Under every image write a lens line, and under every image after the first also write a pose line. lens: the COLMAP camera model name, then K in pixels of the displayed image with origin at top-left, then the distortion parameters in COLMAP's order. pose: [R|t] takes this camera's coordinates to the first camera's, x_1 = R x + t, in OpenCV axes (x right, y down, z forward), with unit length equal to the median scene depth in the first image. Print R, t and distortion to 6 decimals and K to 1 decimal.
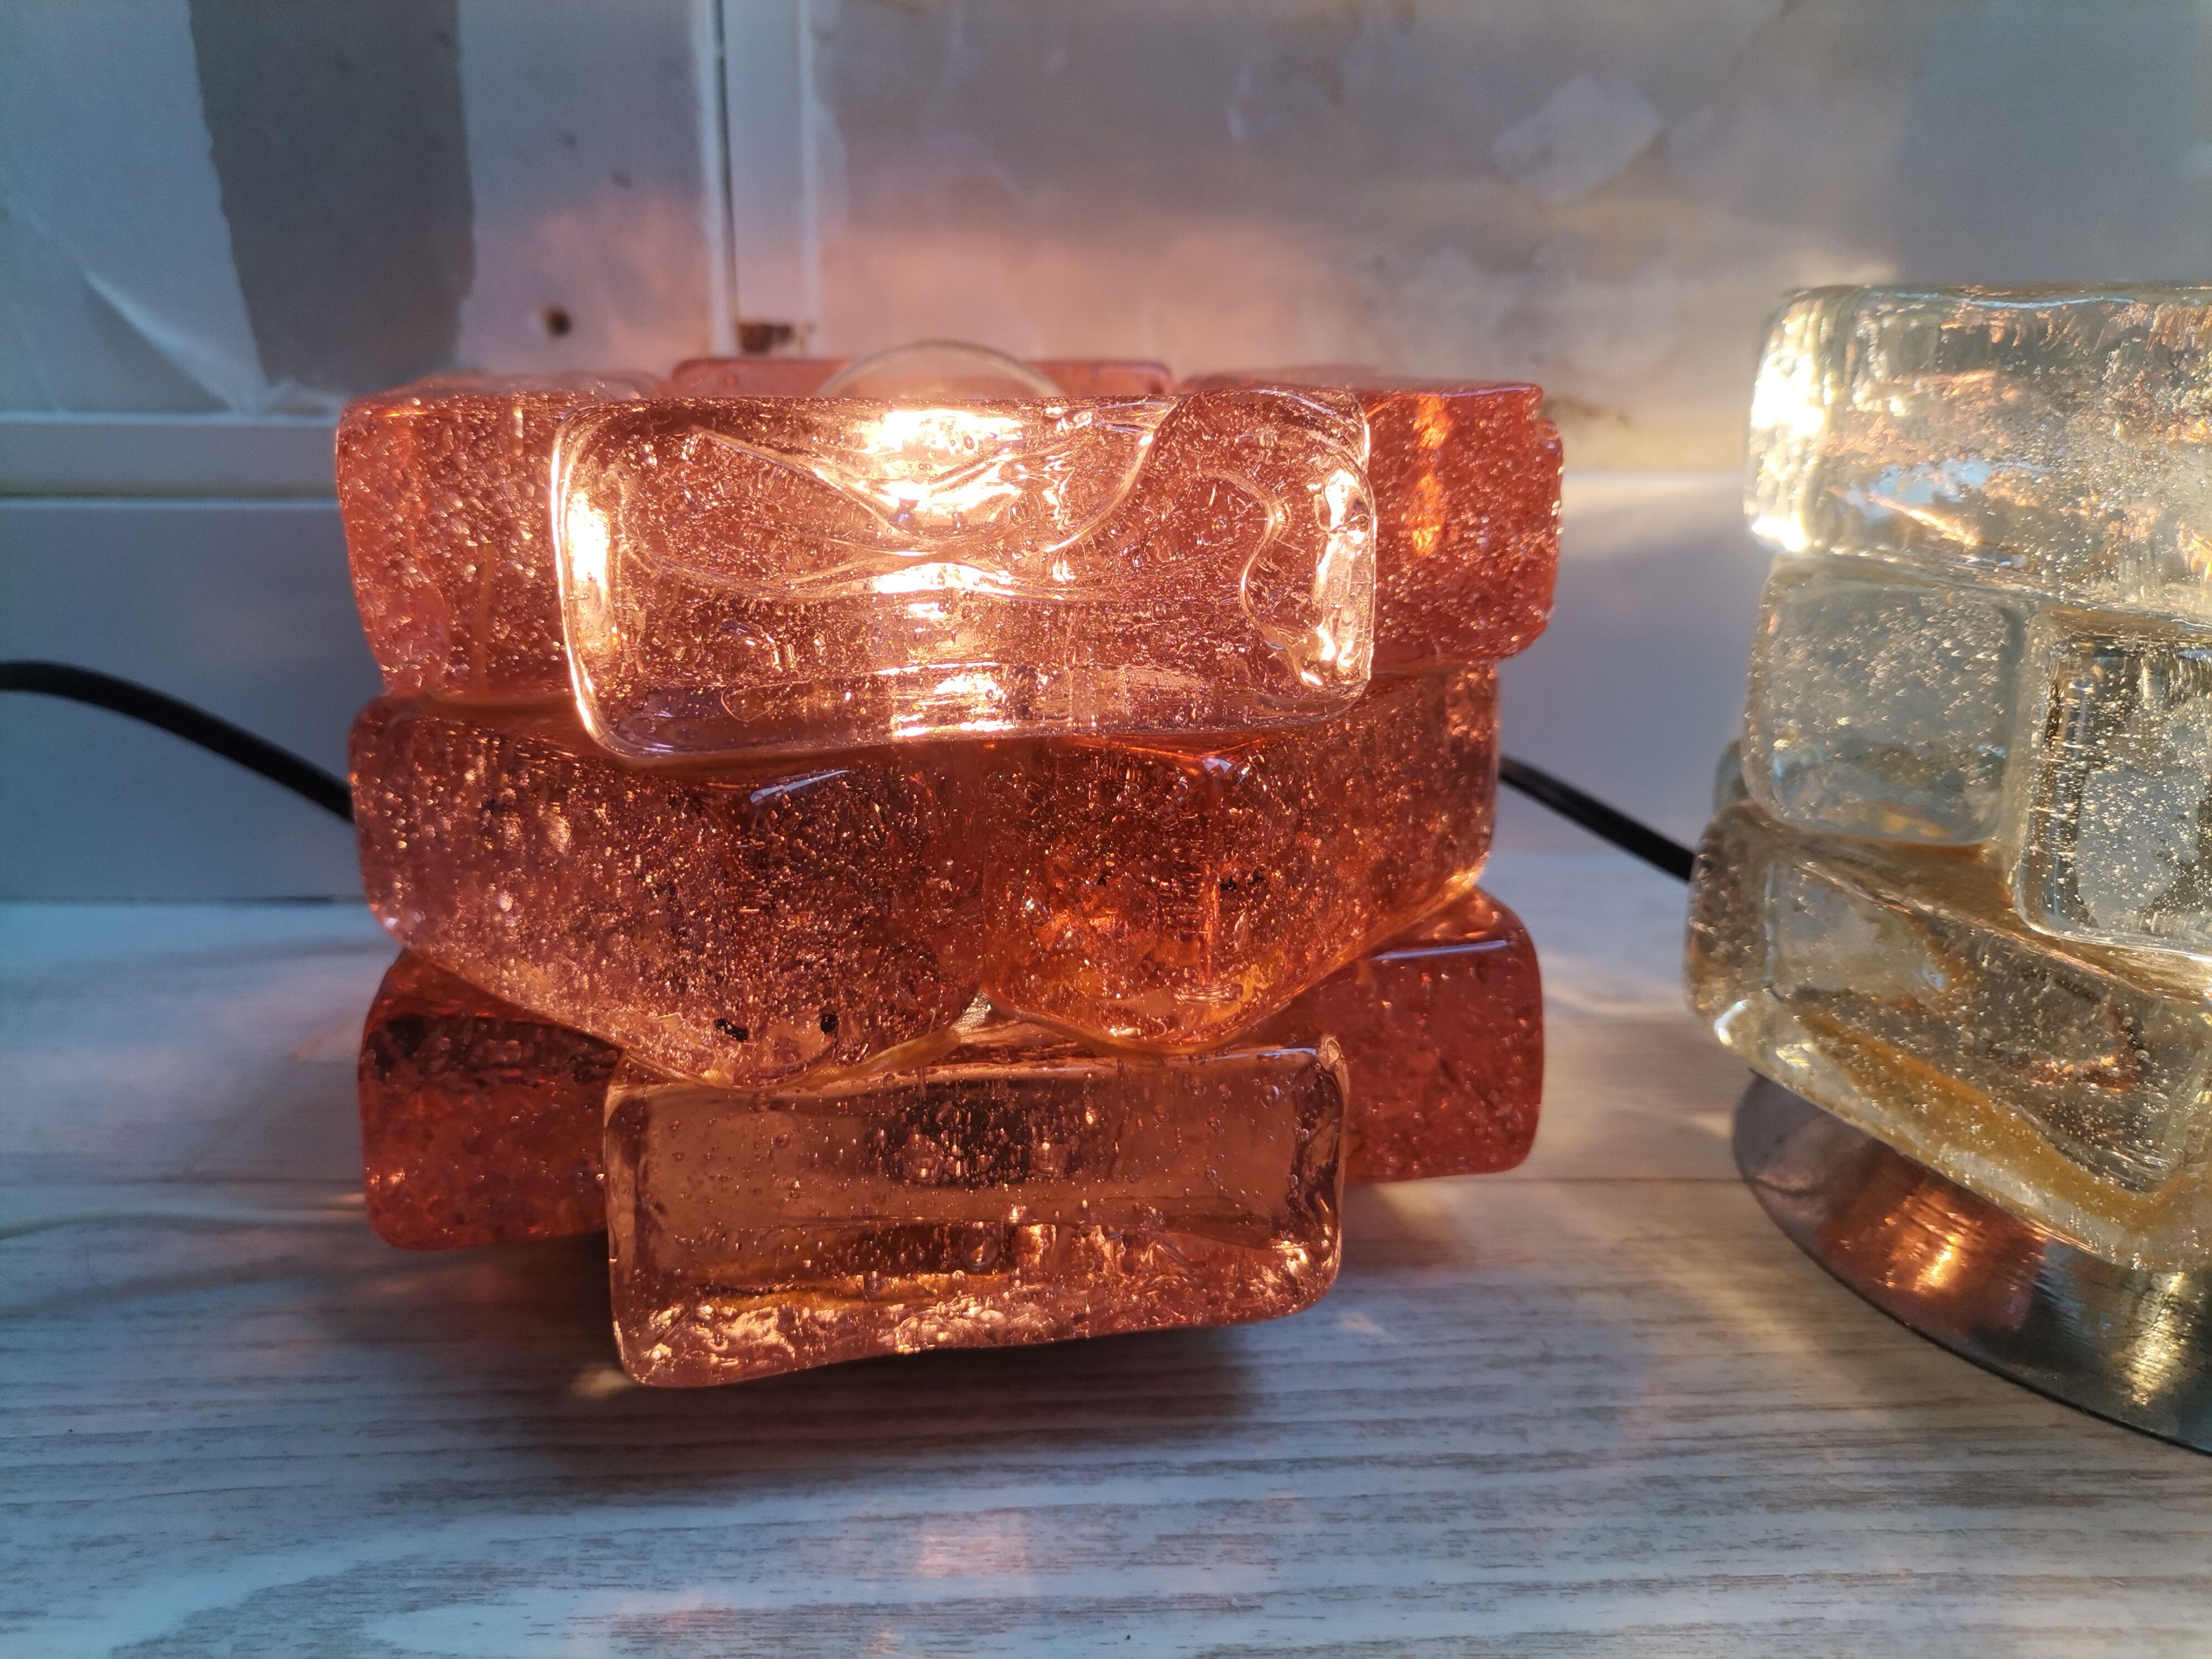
lens RADIAL K [[1713.0, 0, 1104.4], [0, 1713.0, 833.4], [0, 0, 1]] dist [-0.021099, 0.029081]
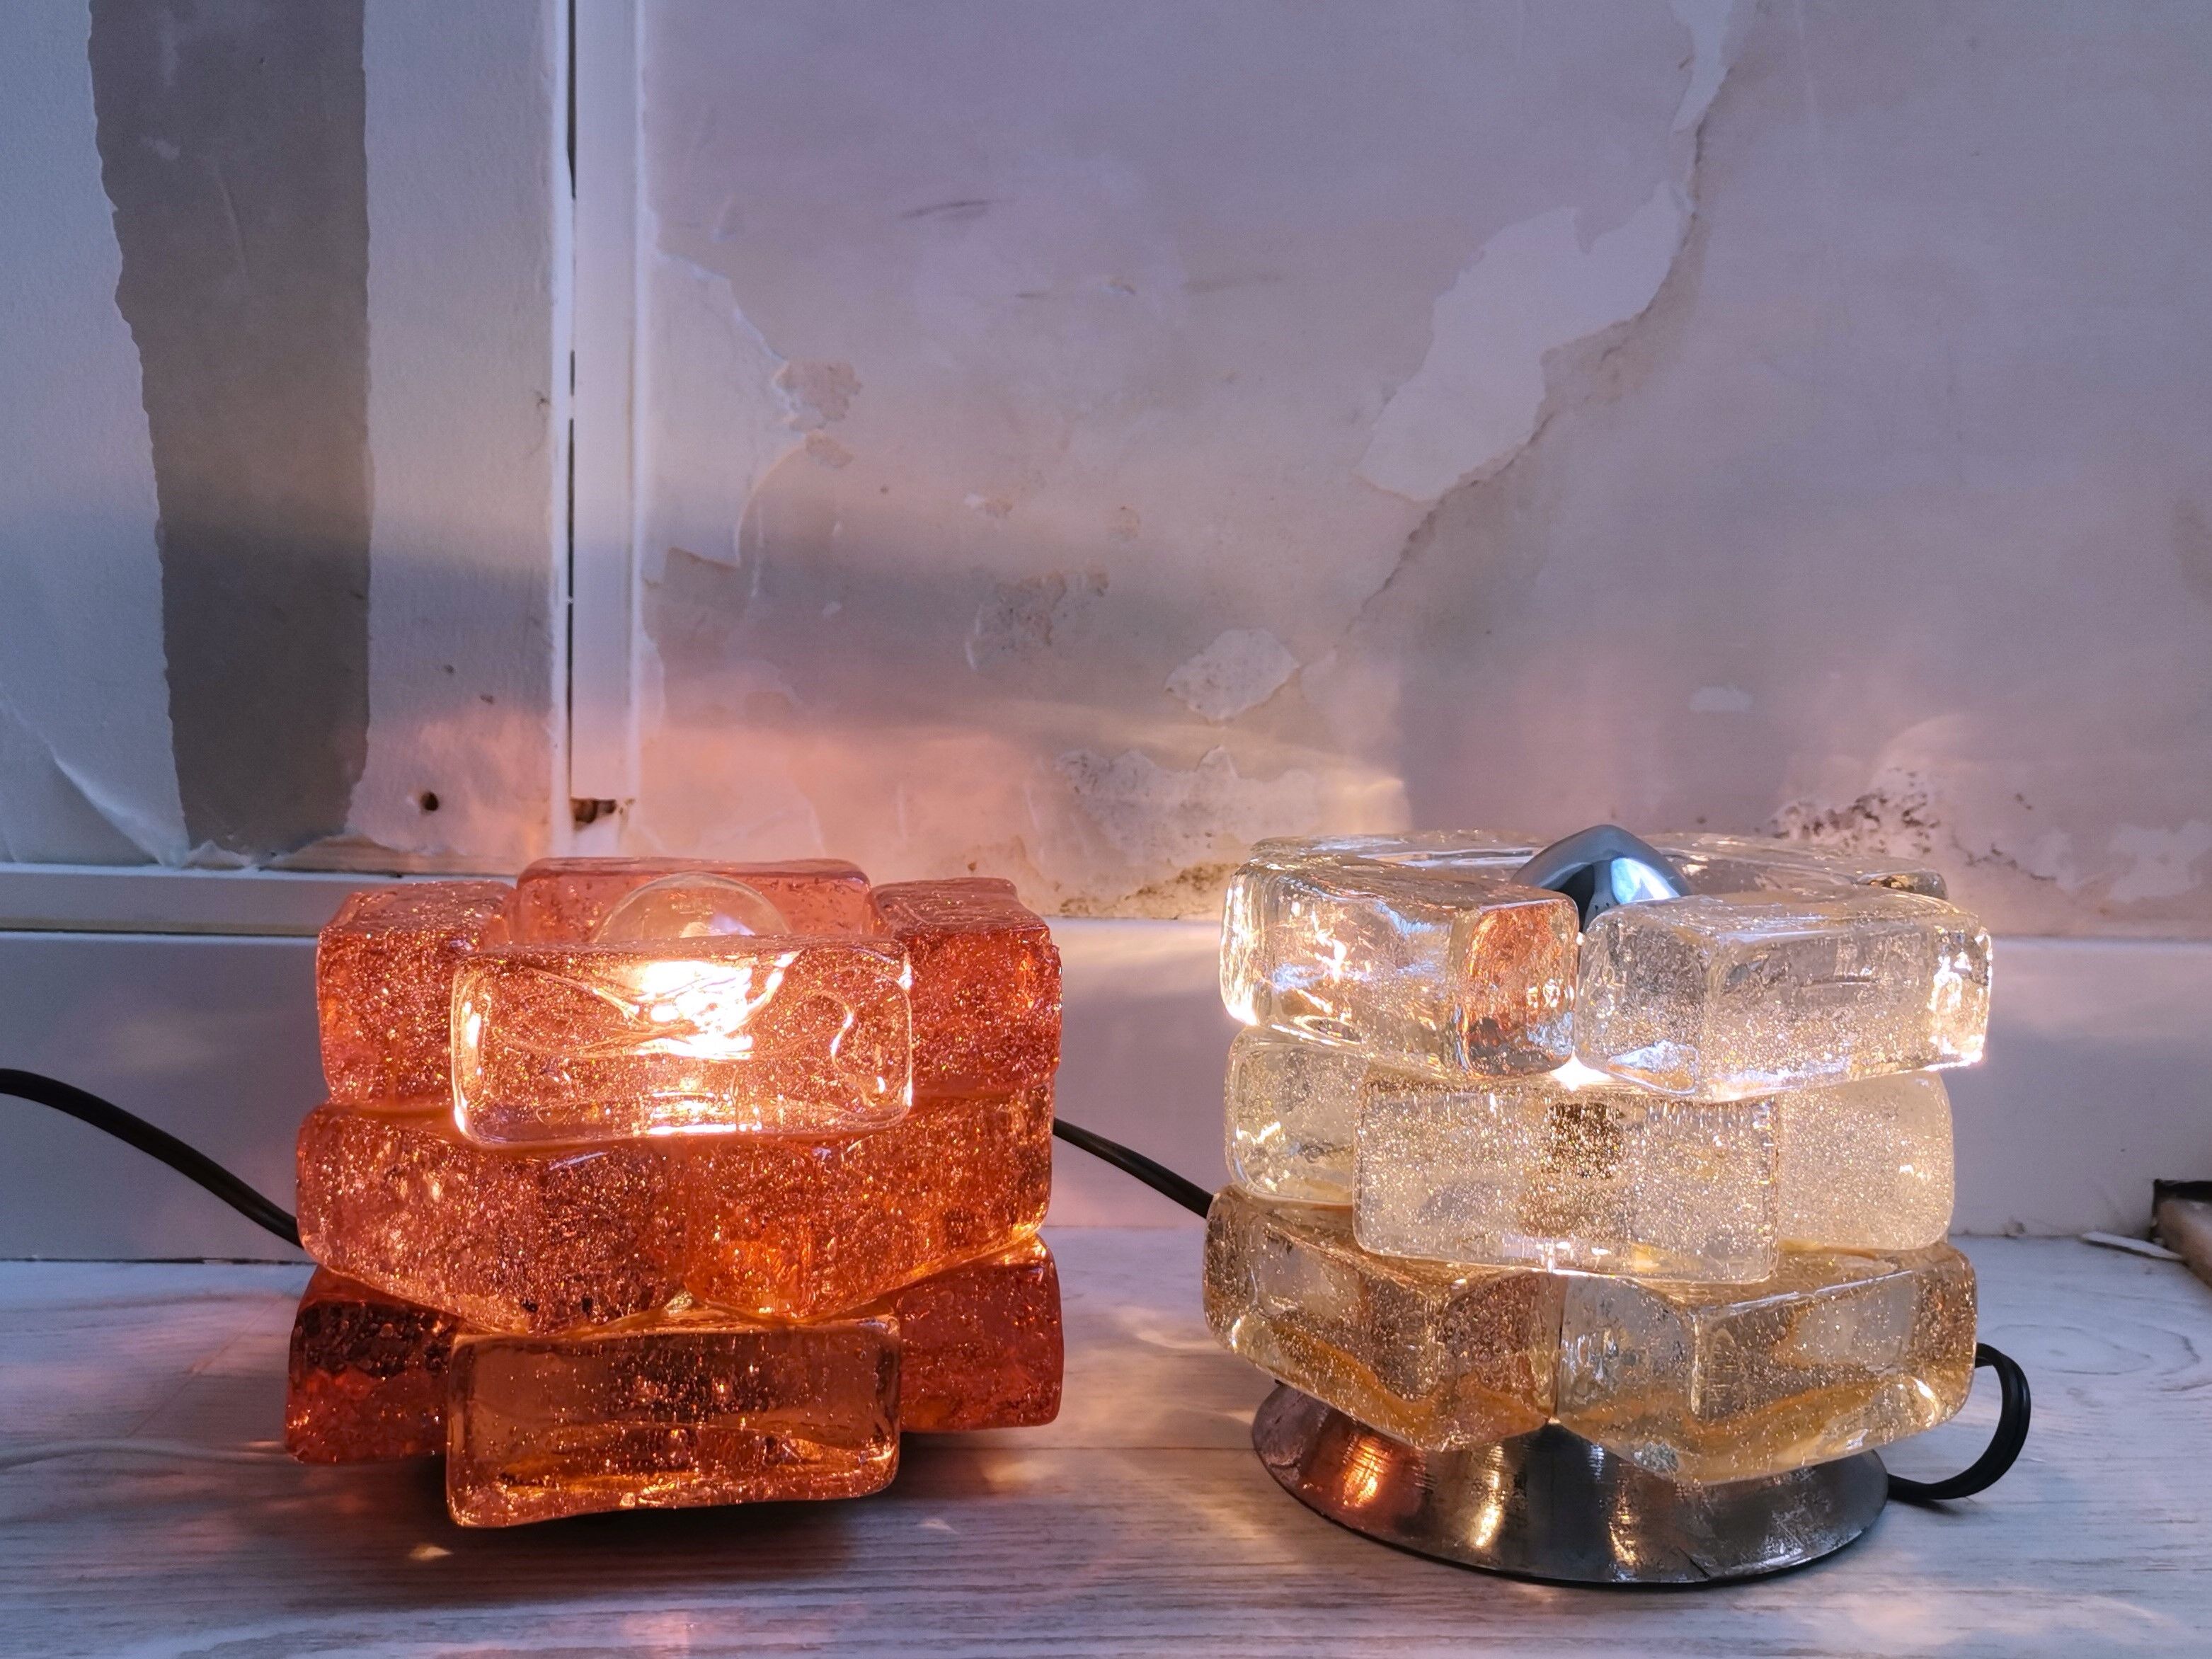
lens RADIAL K [[2162.3, 0, 1174.1], [0, 2162.3, 821.4], [0, 0, 1]] dist [0.016302, 0.000000]
pose [[0.998001, 0.020179, 0.059893, 0.269728], [-0.008172, 0.980904, -0.194319, 0.052082], [-0.062670, 0.193441, 0.979108, -1.189300]]
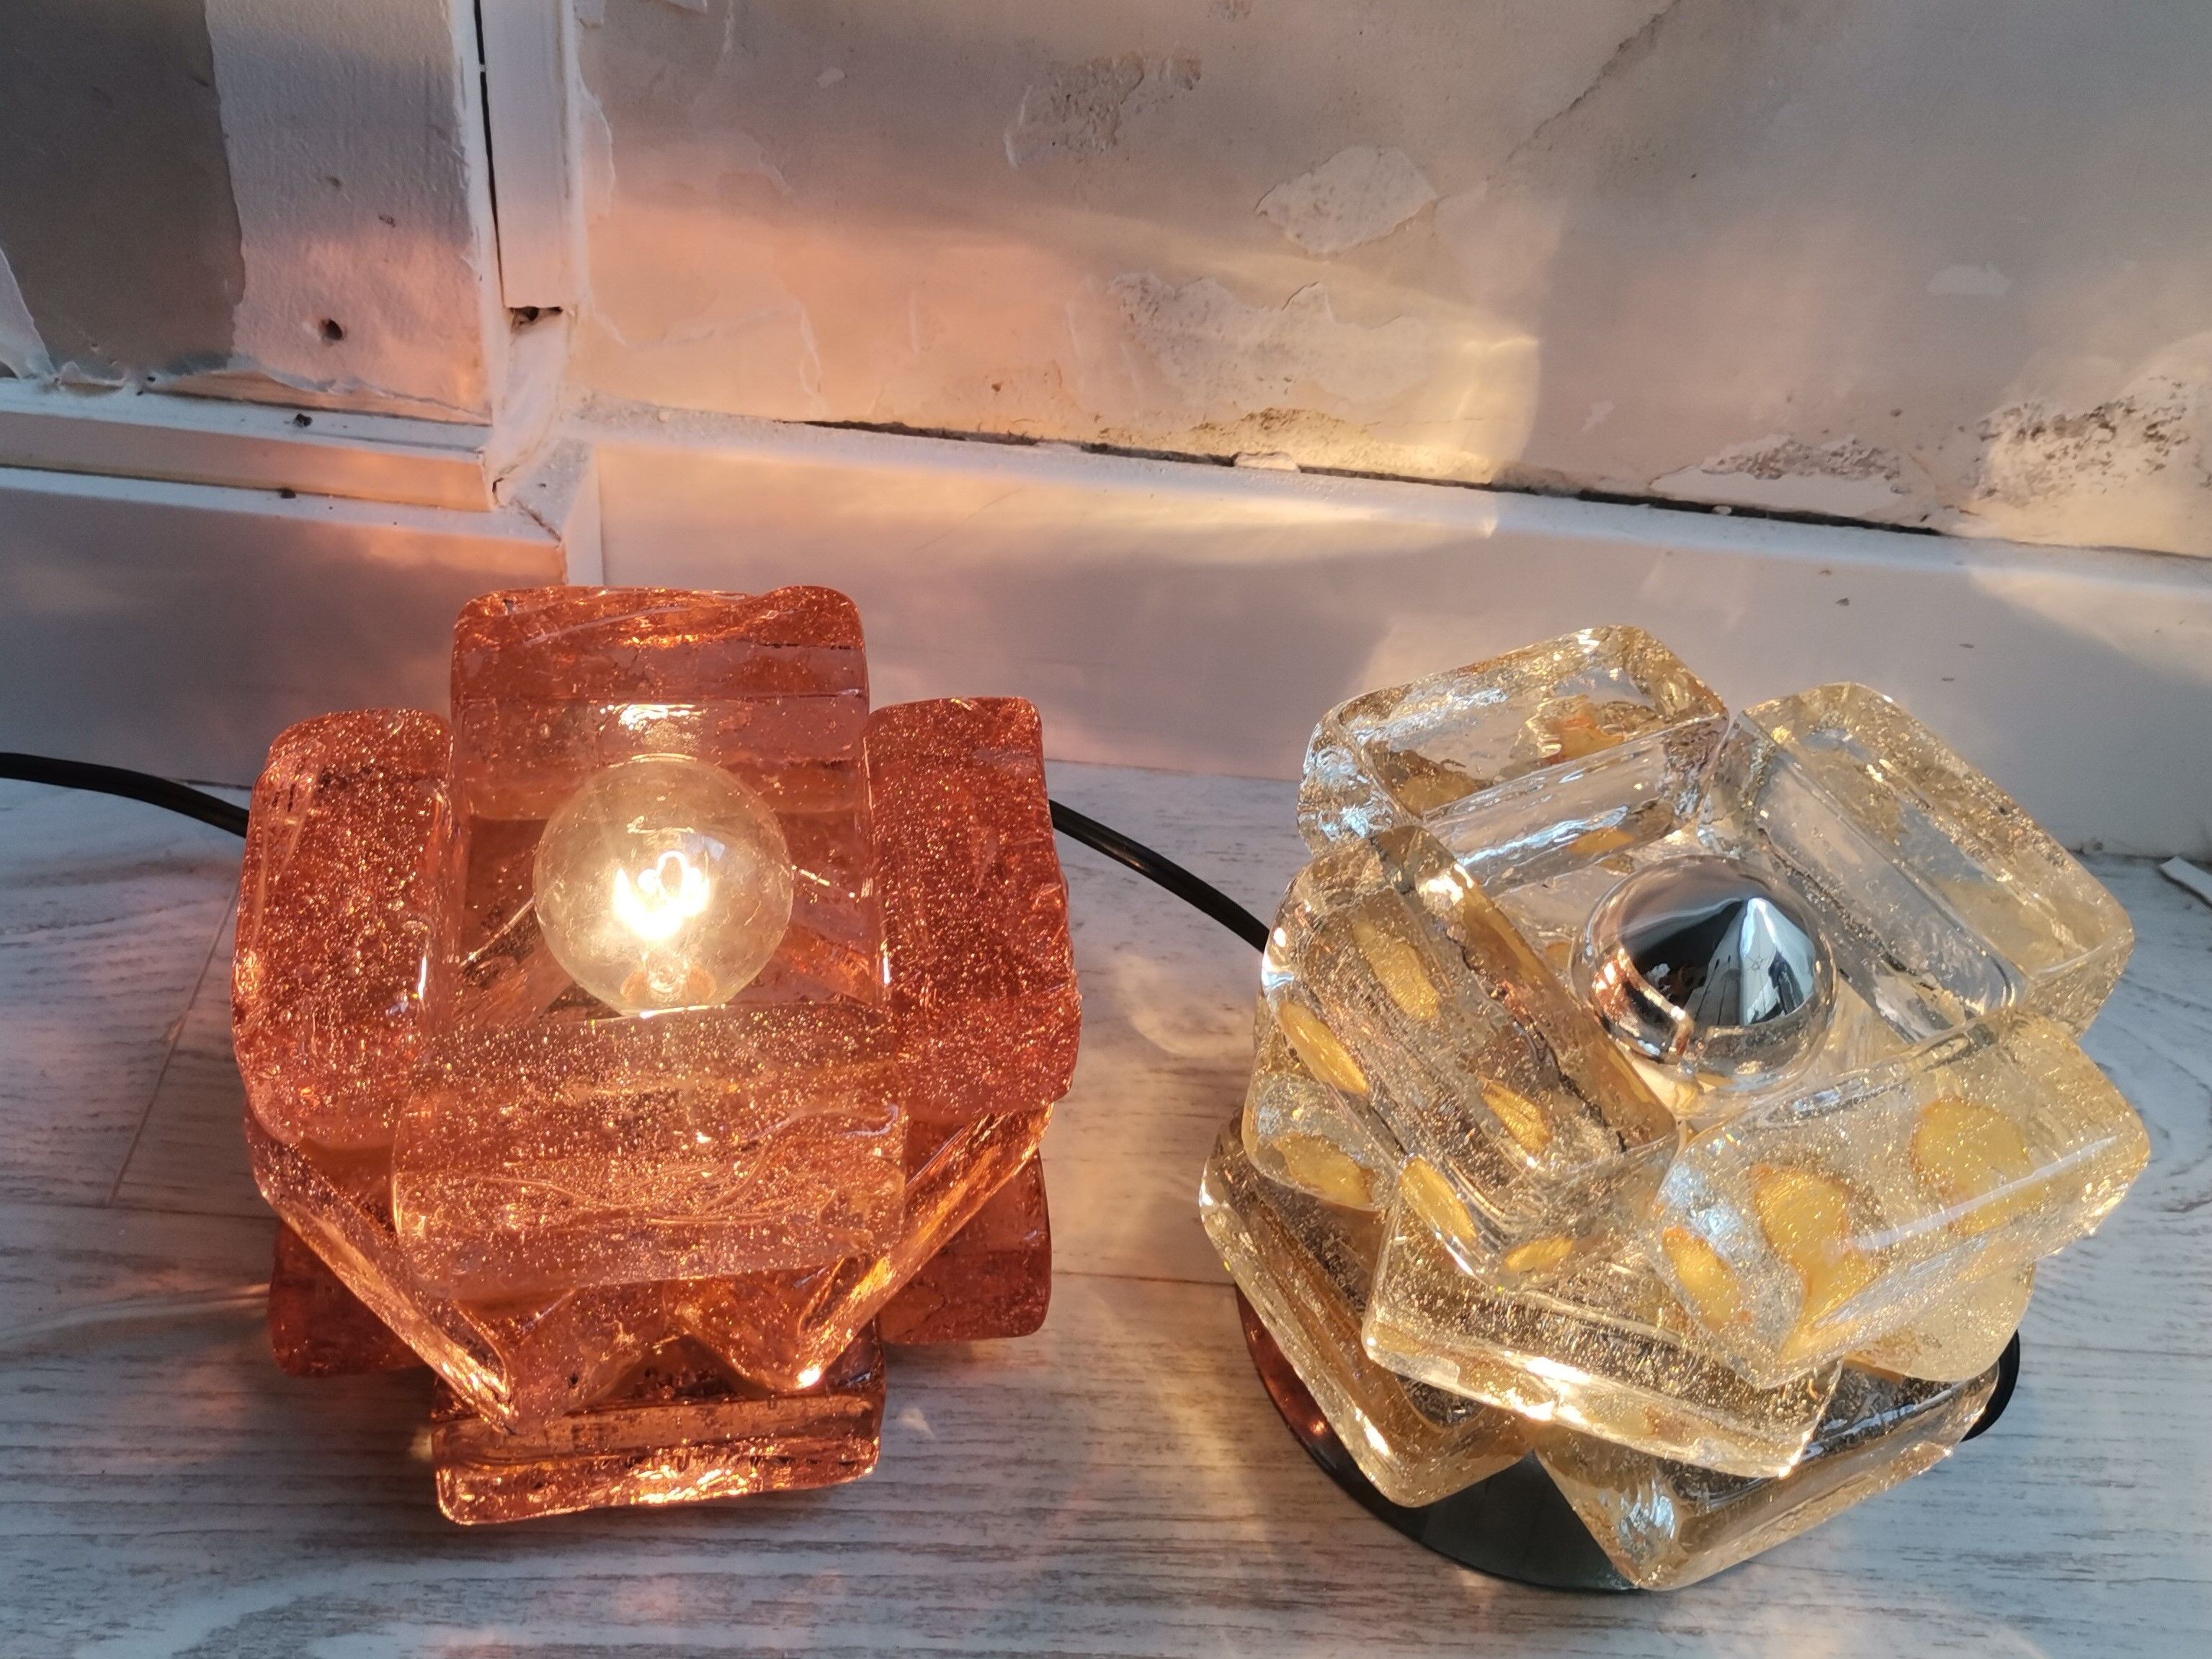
lens RADIAL K [[2162.2, 0, 1093.3], [0, 2162.2, 815.7], [0, 0, 1]] dist [0.016302, 0.000000]
pose [[0.994231, 0.089172, 0.059600, 0.167599], [-0.106703, 0.878699, 0.465298, -1.327462], [-0.010878, -0.468974, 0.883145, -0.582739]]
